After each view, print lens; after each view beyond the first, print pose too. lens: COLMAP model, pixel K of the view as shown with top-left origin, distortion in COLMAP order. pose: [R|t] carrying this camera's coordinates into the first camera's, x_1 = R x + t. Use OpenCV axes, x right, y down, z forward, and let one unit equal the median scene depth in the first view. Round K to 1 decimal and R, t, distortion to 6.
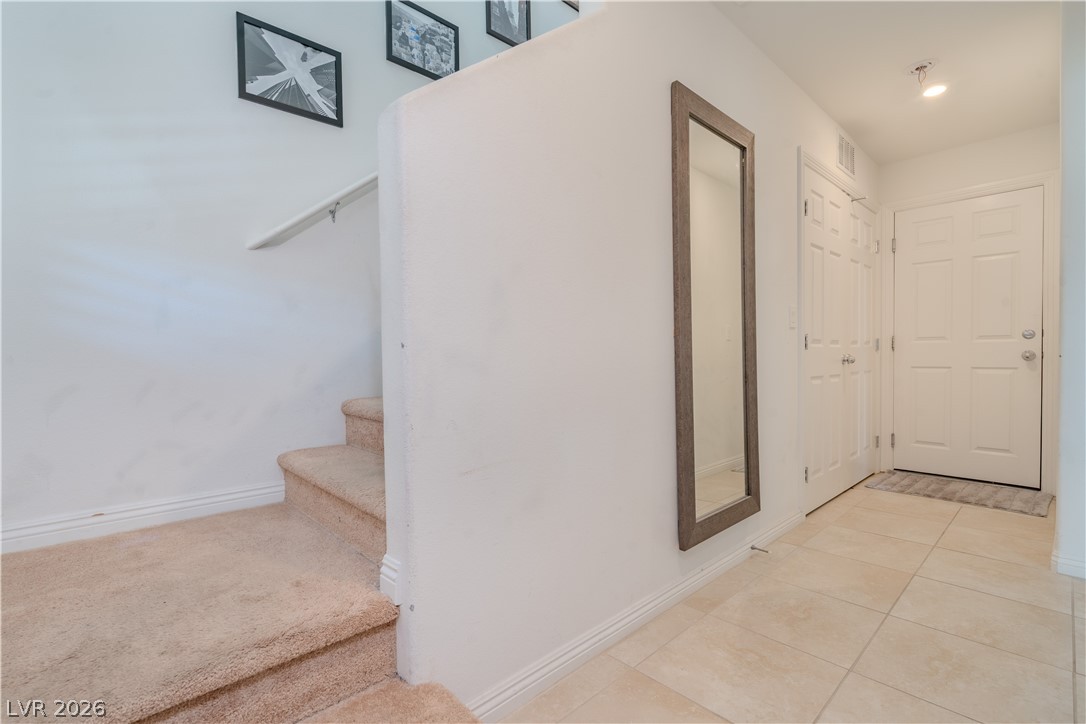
lens RADIAL K [[492.9, 0, 542.5], [0, 492.9, 365.5], [0, 0, 1]] dist [-0.006334, 0.000769]
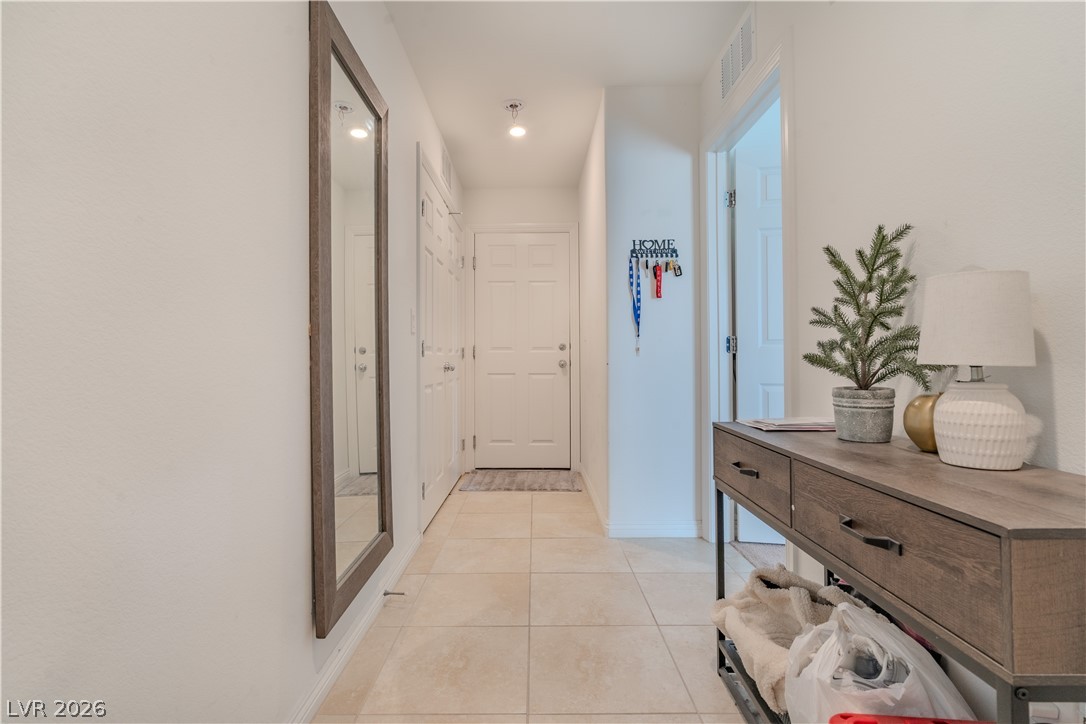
lens RADIAL K [[519.0, 0, 539.0], [0, 519.0, 350.2], [0, 0, 1]] dist [-0.000231, 0.000640]
pose [[0.690068, 0.020922, 0.723442, -0.028385], [0.011927, 0.999118, -0.040272, -0.002412], [-0.723646, 0.036419, 0.689210, 0.144019]]
